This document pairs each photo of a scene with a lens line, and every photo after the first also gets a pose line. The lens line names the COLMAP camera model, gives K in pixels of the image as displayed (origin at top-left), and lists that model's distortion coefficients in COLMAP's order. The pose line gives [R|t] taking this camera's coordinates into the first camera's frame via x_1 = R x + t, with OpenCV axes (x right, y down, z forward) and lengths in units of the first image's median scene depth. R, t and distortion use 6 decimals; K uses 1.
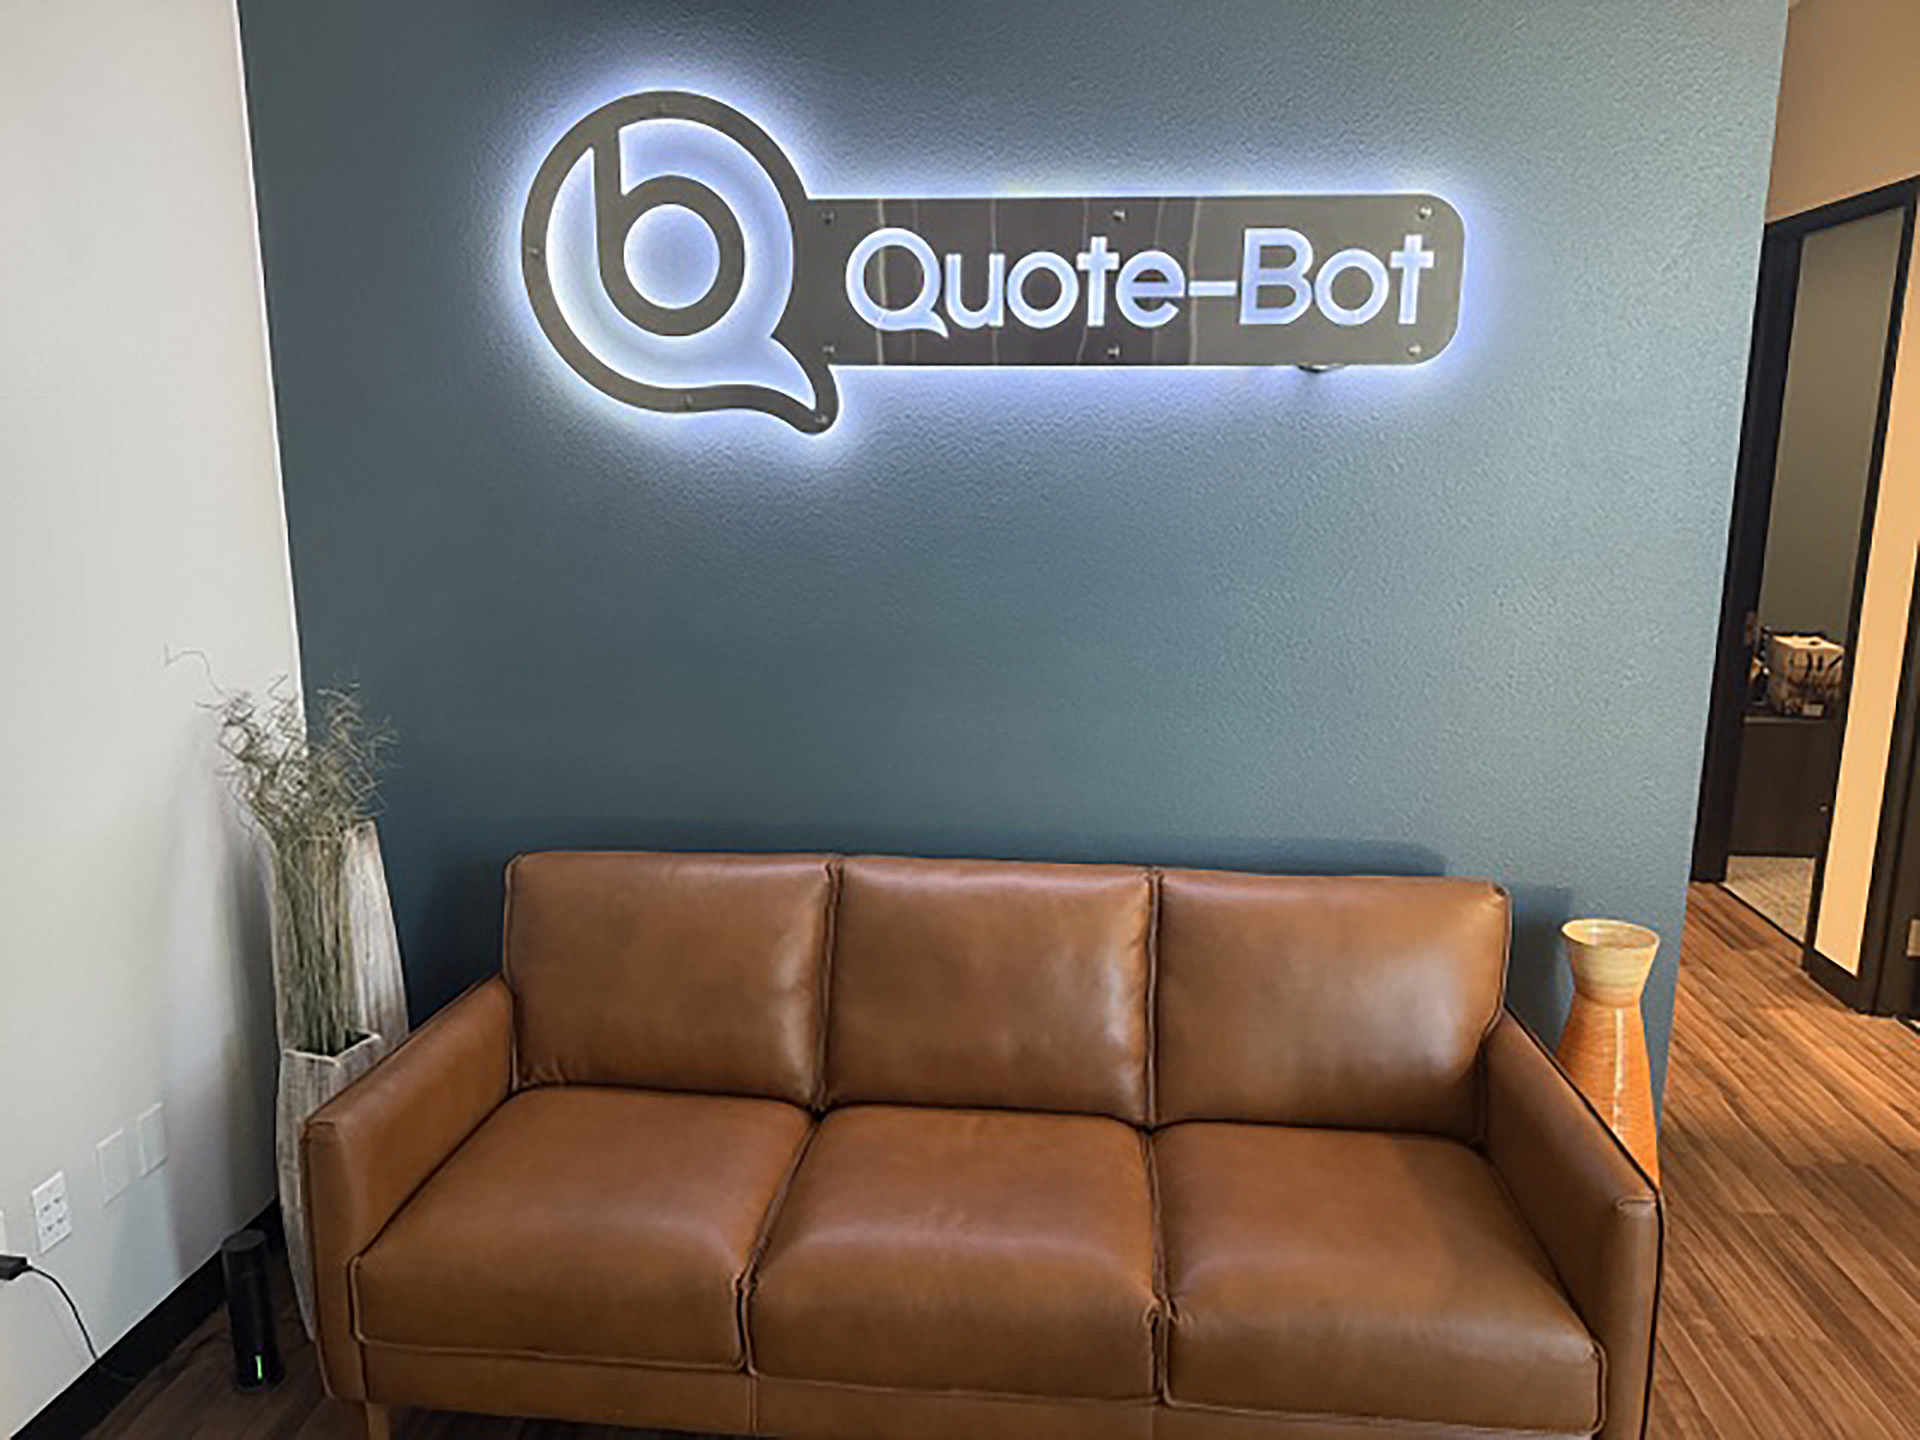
lens RADIAL K [[1353.8, 0, 960.0], [0, 1353.8, 720.0], [0, 0, 1]] dist [0.090810, -0.138373]
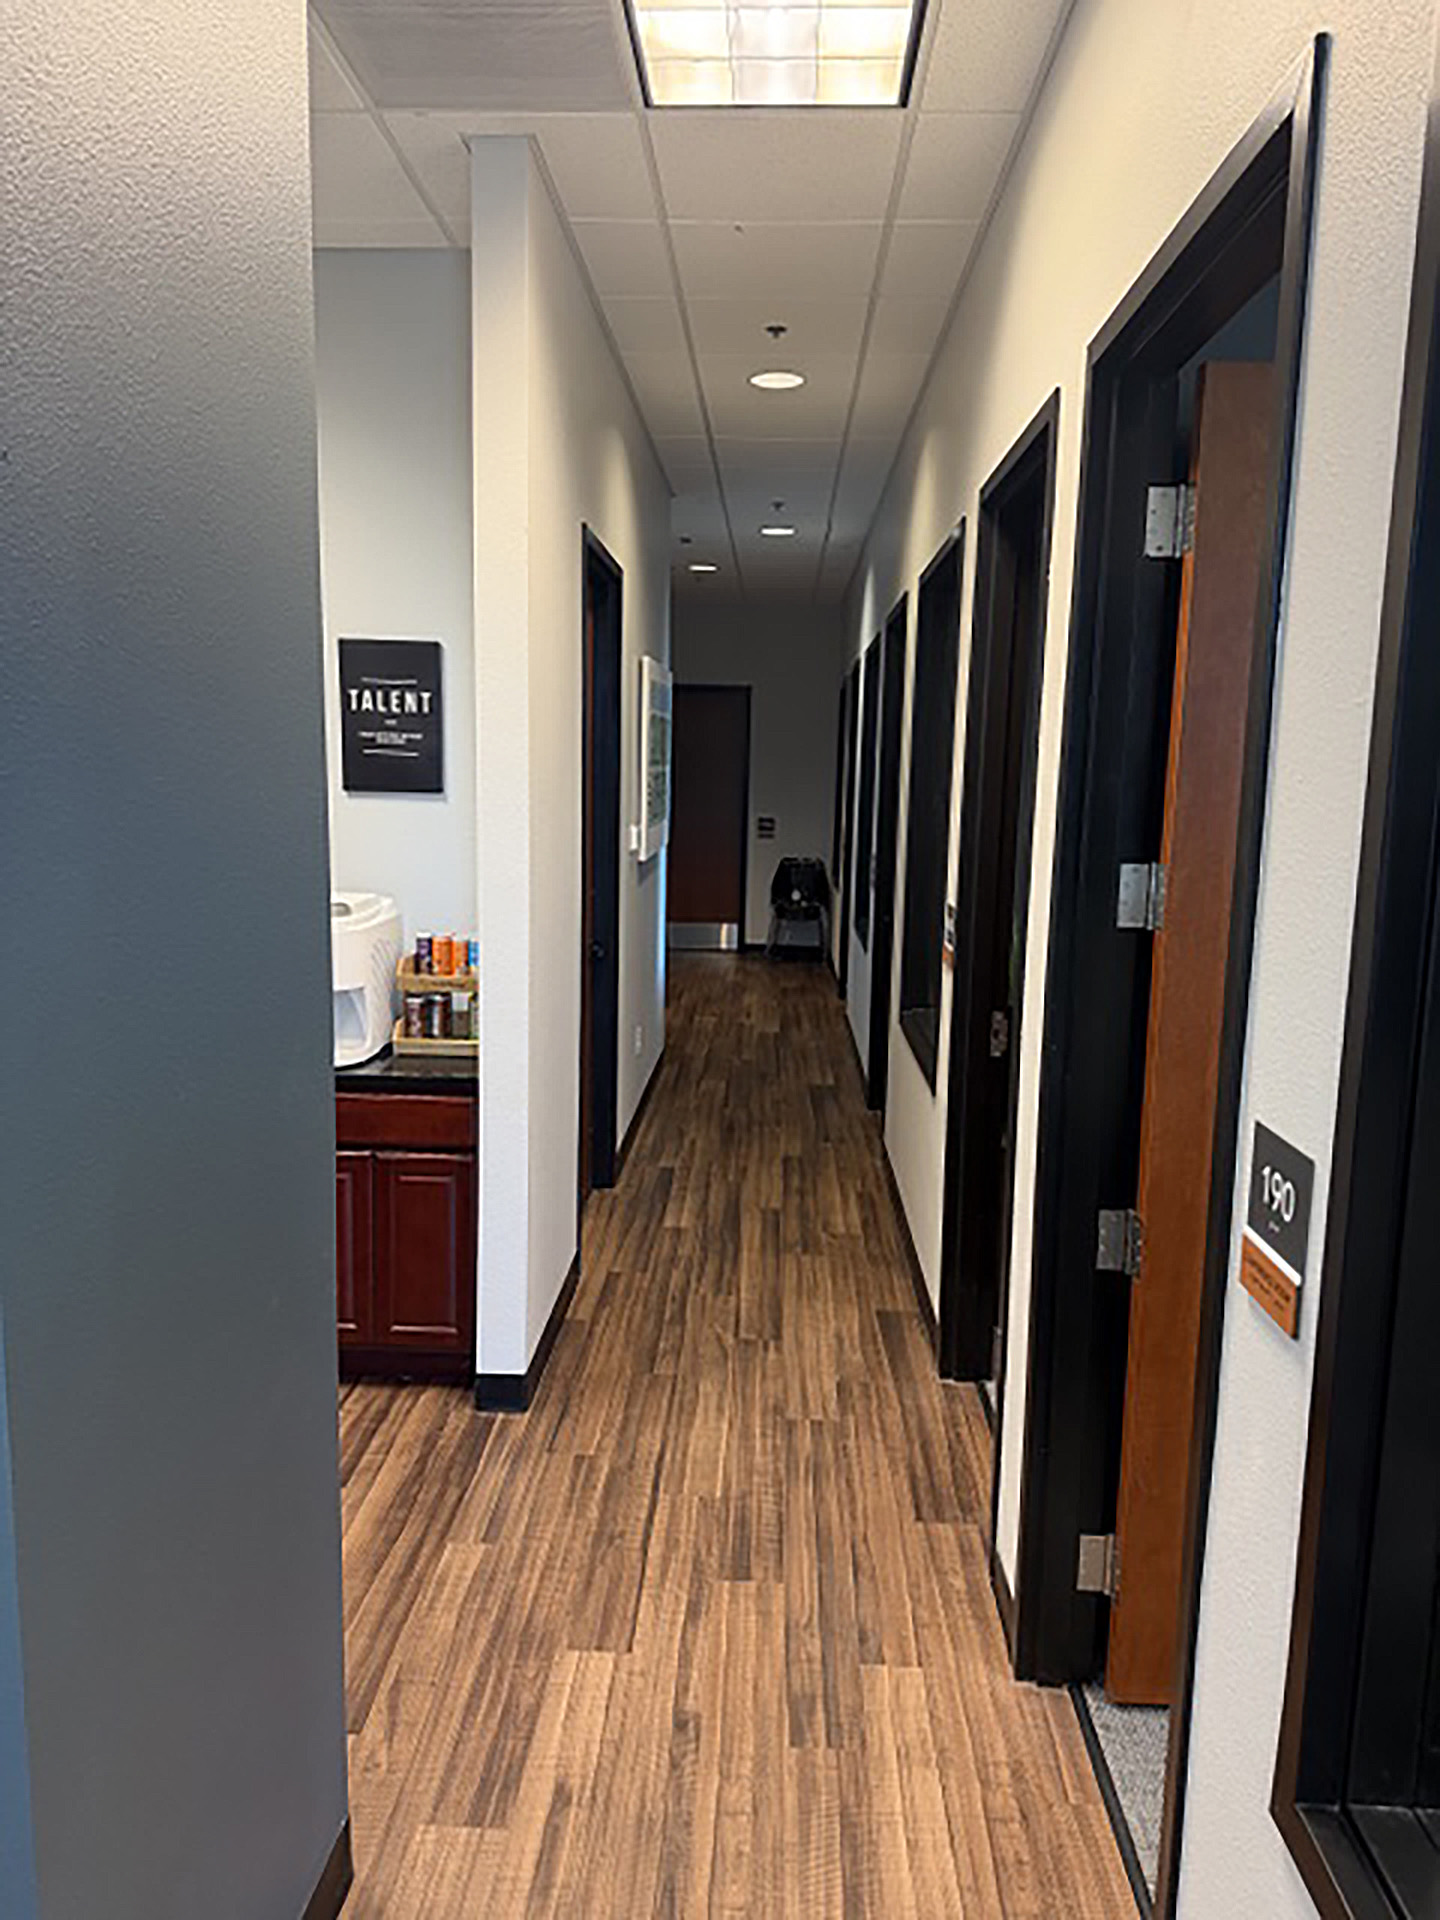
lens RADIAL K [[1353.8, 0, 720.0], [0, 1353.8, 960.0], [0, 0, 1]] dist [0.090810, -0.138373]
pose [[0.997987, 0.003680, 0.063309, 0.766172], [-0.000519, 0.998756, -0.049868, -0.135106], [-0.063413, 0.049735, 0.996747, 0.576402]]
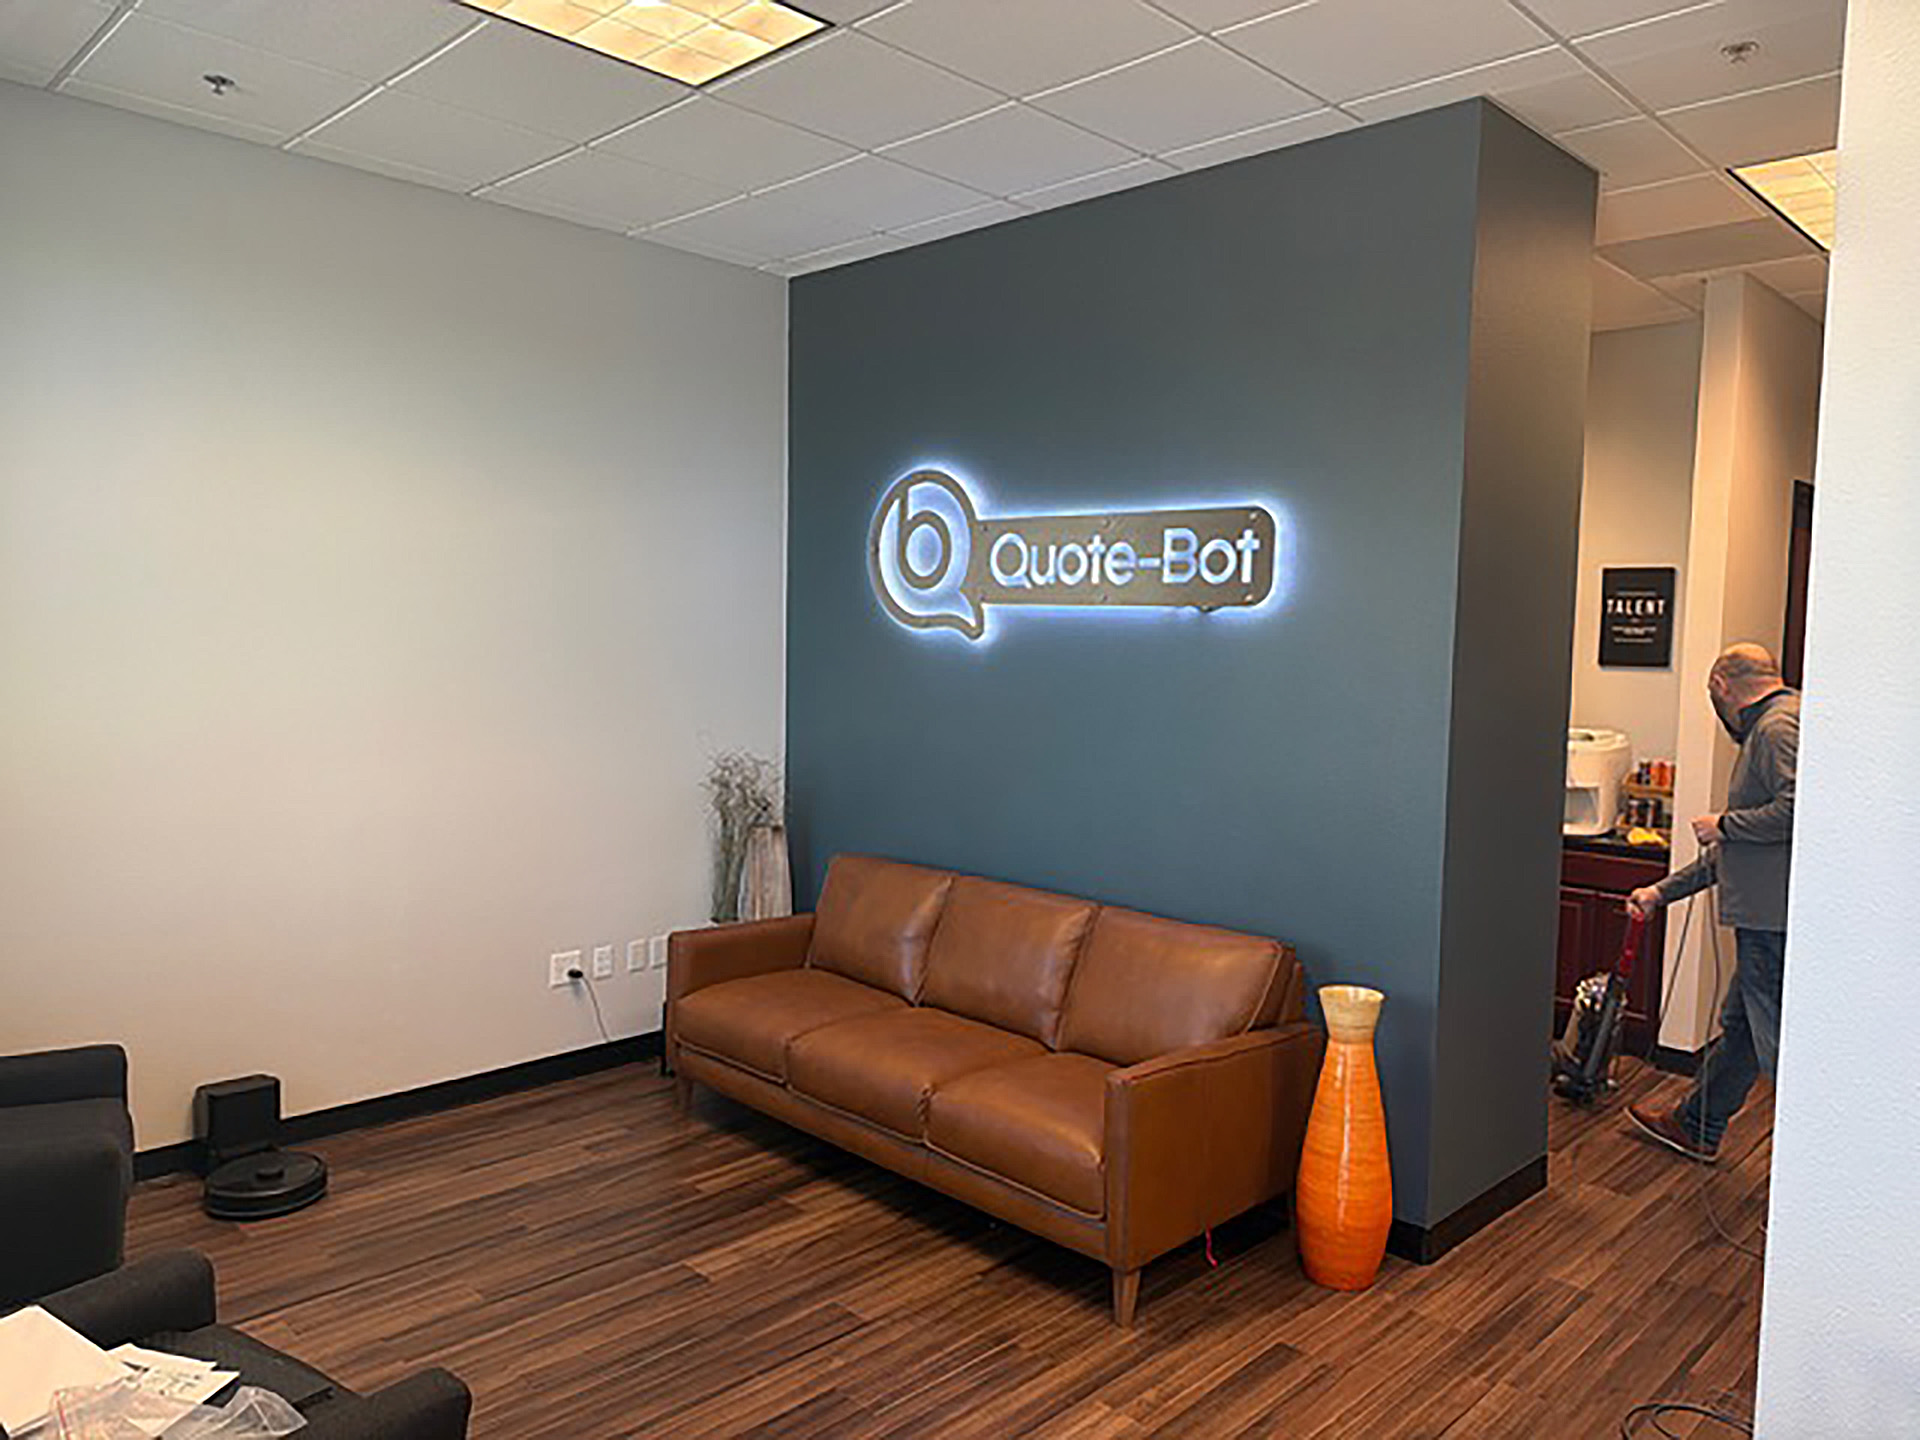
lens RADIAL K [[1353.8, 0, 960.0], [0, 1353.8, 720.0], [0, 0, 1]] dist [0.090810, -0.138373]
pose [[0.789340, 0.054918, -0.611495, 1.043919], [-0.136165, 0.986846, -0.087139, 0.061943], [0.598666, 0.152046, 0.786435, -0.456322]]
